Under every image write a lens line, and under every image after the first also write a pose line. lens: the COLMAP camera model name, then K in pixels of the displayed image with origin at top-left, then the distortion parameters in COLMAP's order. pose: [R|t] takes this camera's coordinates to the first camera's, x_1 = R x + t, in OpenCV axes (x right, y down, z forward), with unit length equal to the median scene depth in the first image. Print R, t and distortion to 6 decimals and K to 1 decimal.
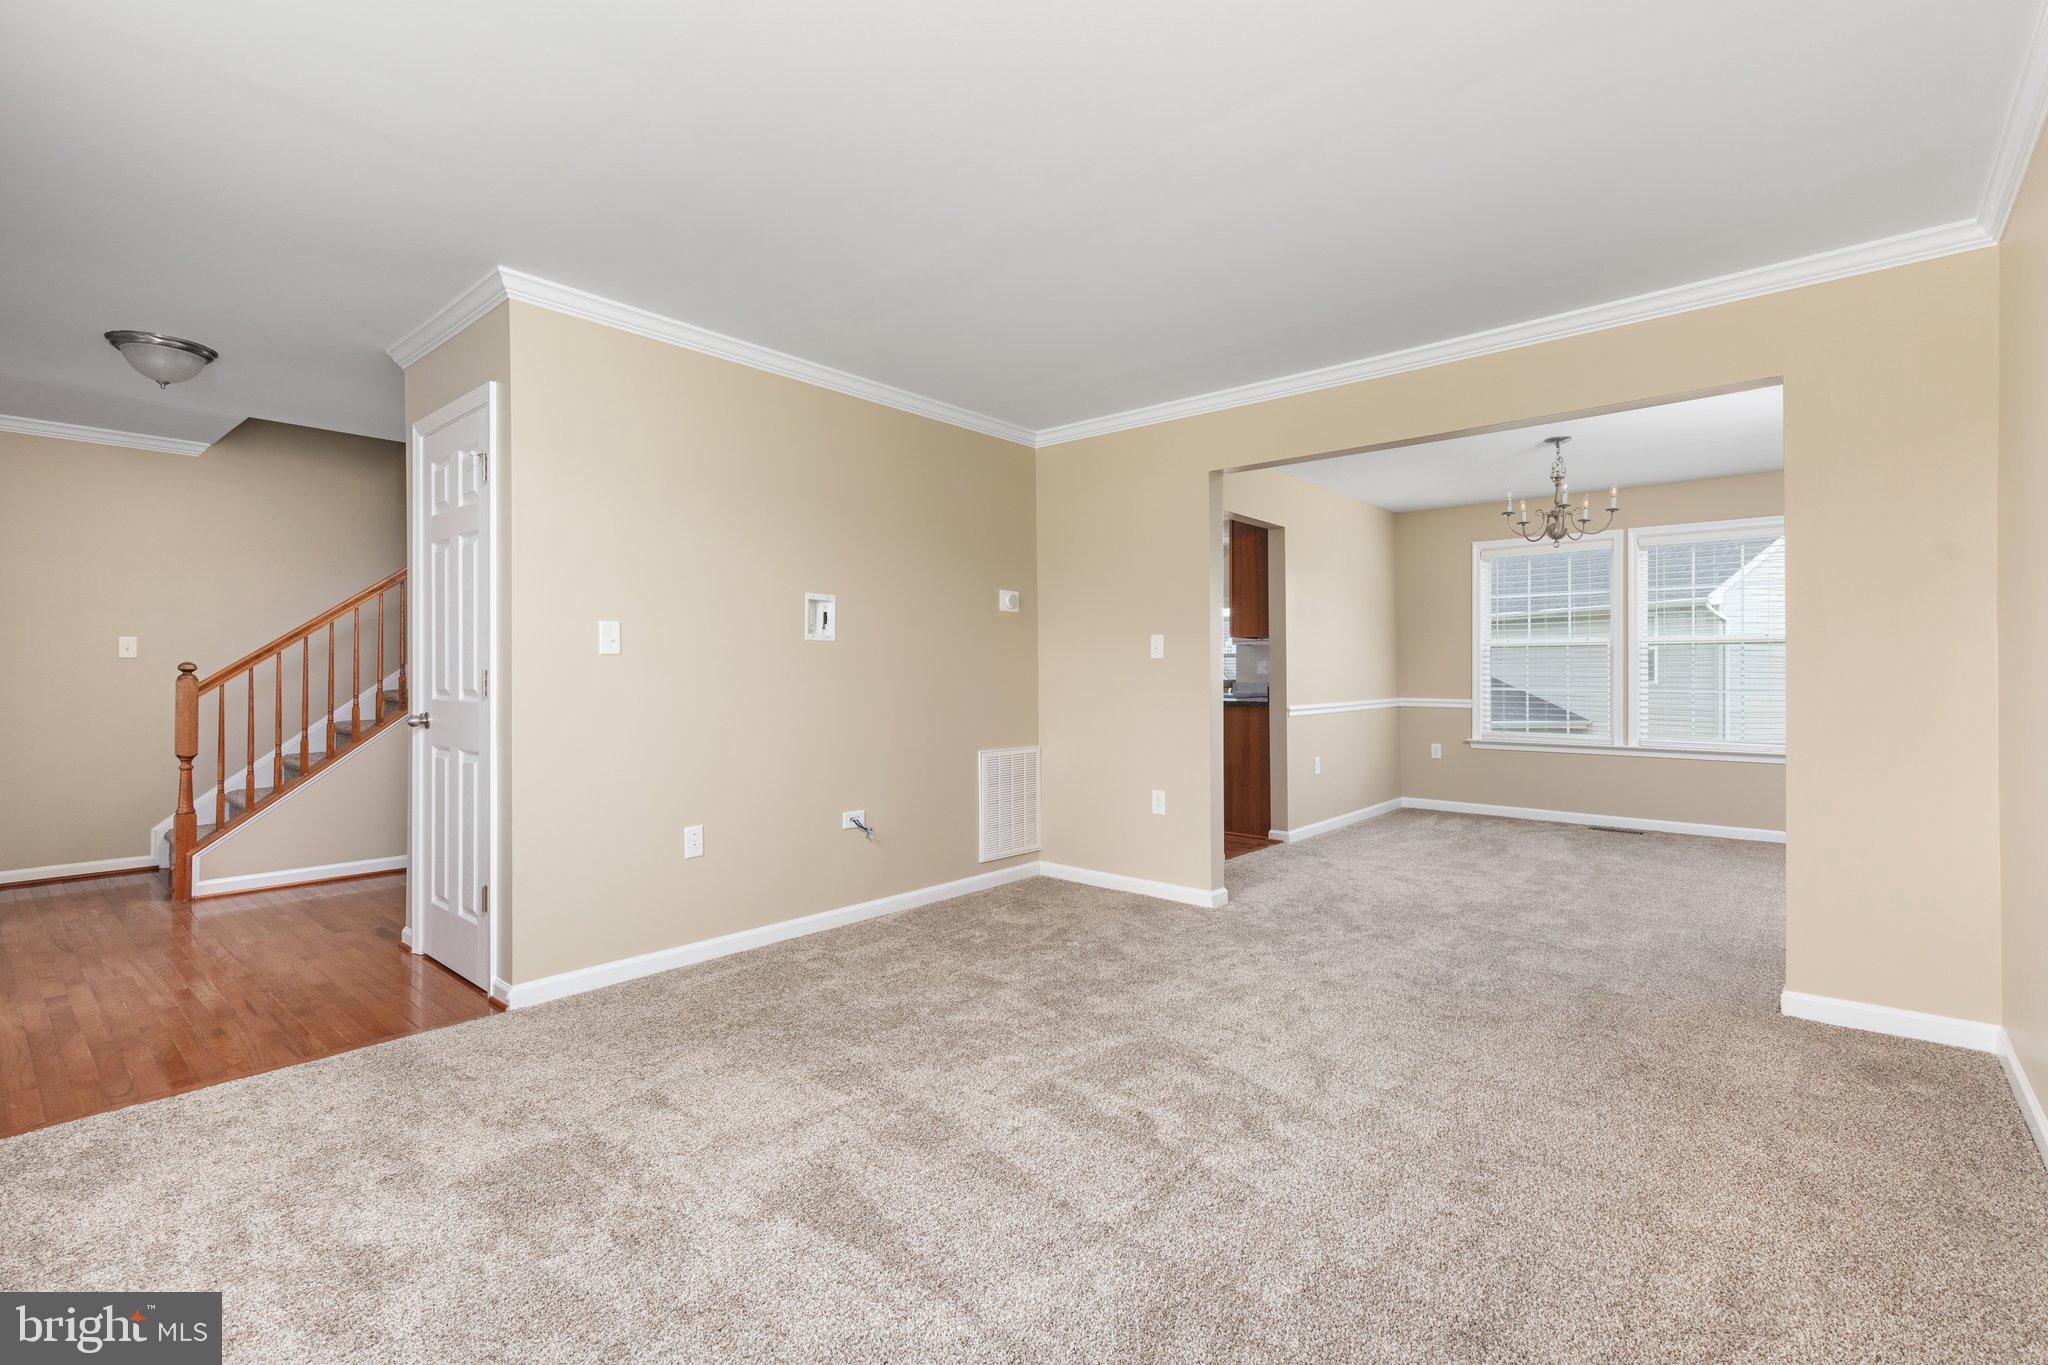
lens RADIAL K [[915.8, 0, 1024.0], [0, 915.8, 682.5], [0, 0, 1]] dist [0.019031, -0.000025]
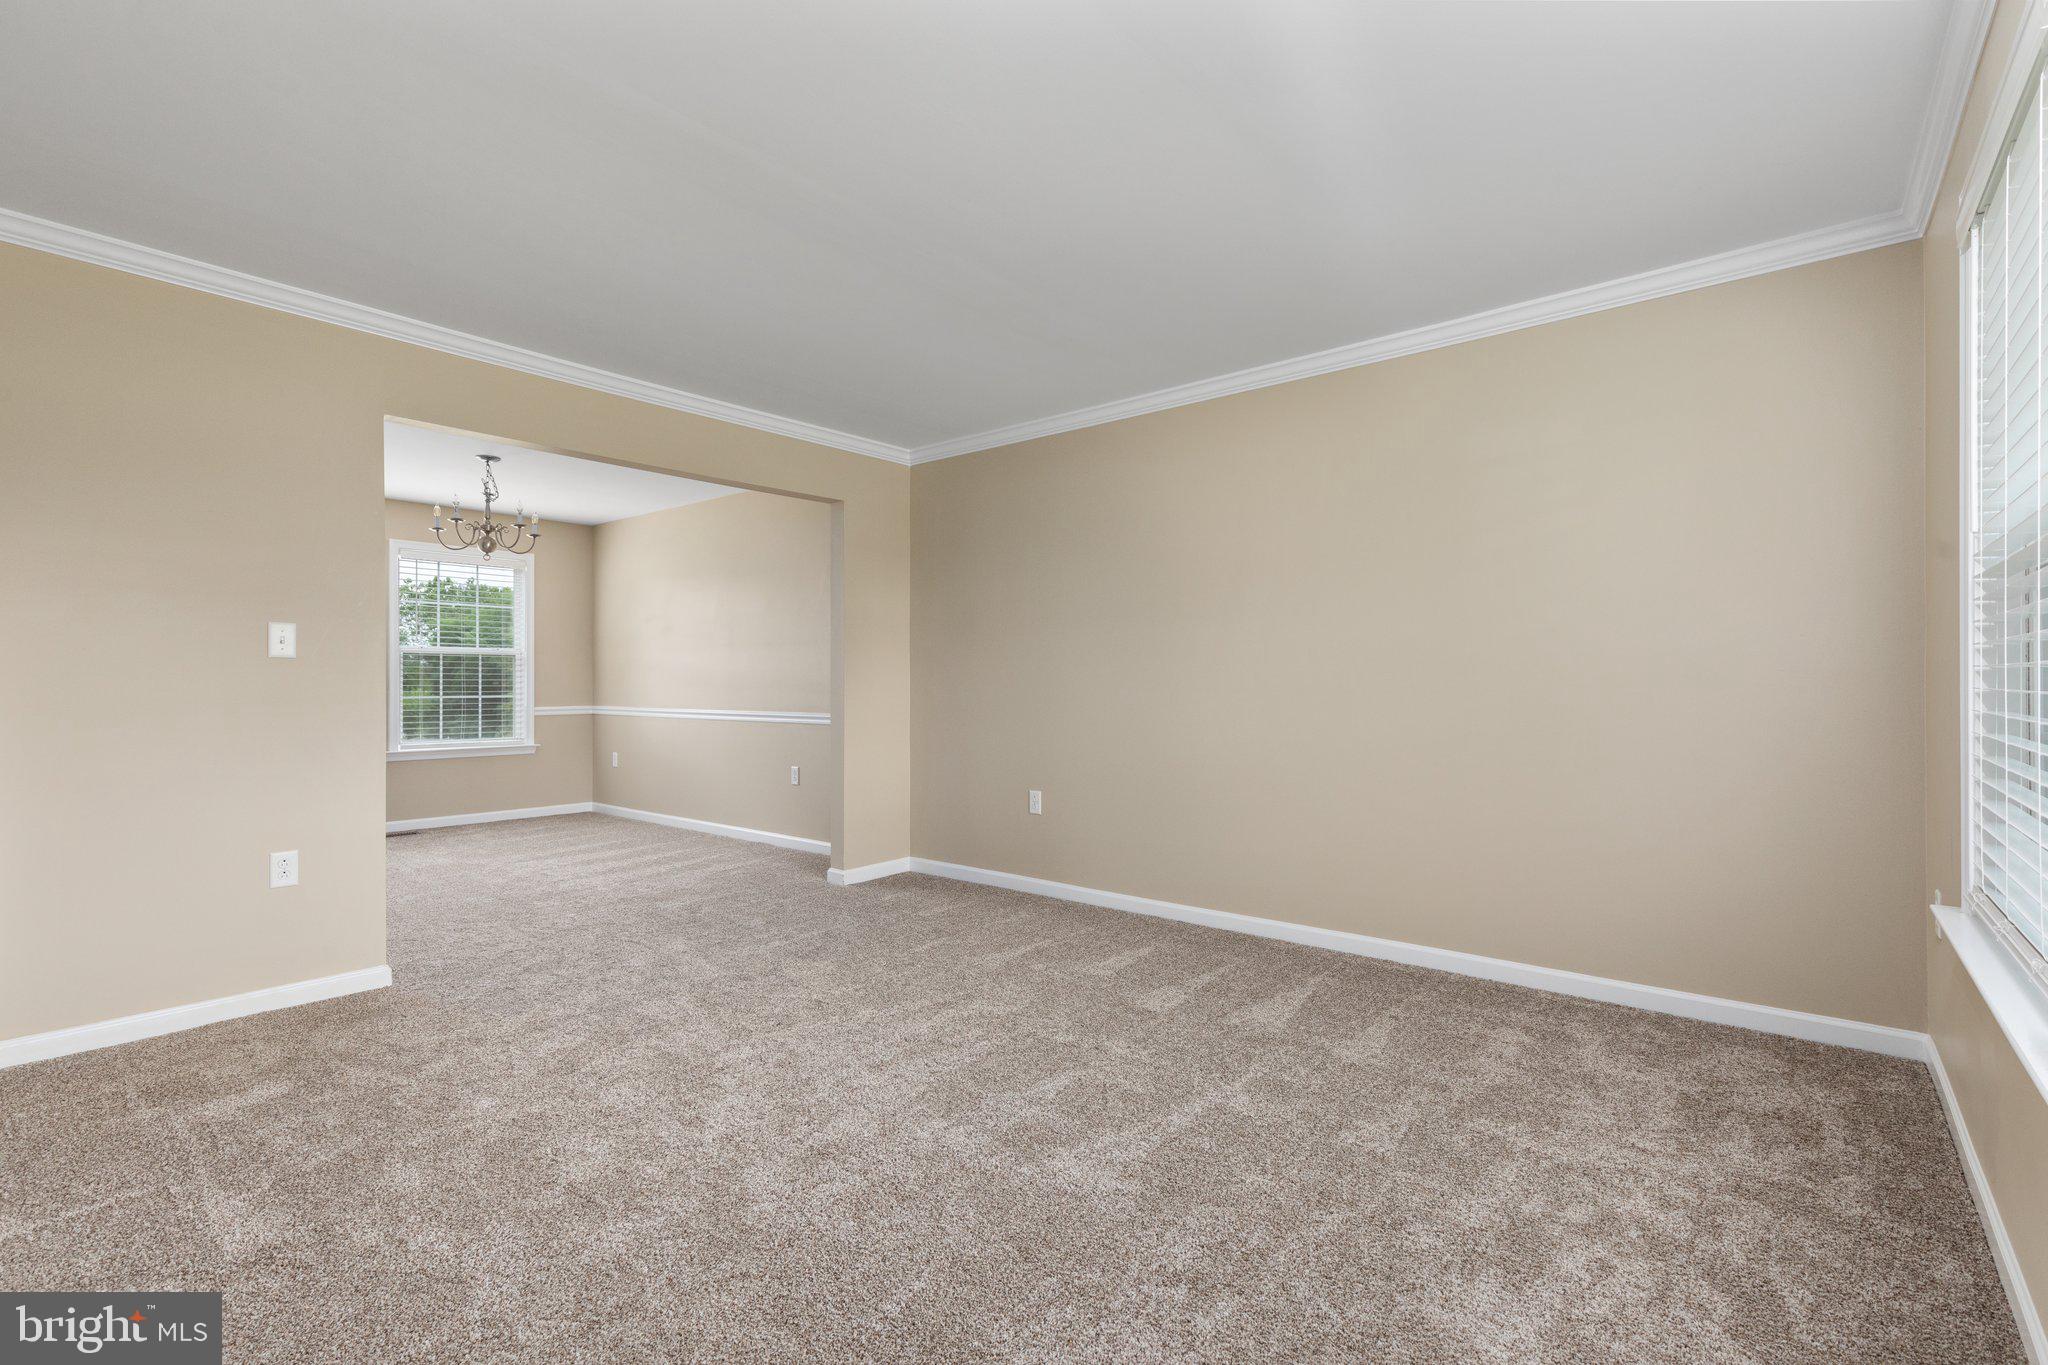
lens RADIAL K [[915.8, 0, 1024.0], [0, 915.8, 682.5], [0, 0, 1]] dist [0.019031, -0.000025]
pose [[-0.021571, -0.000723, 0.999767, -0.552798], [0.006882, 0.999976, 0.000872, -0.004136], [-0.999744, 0.006899, -0.021565, 0.463550]]
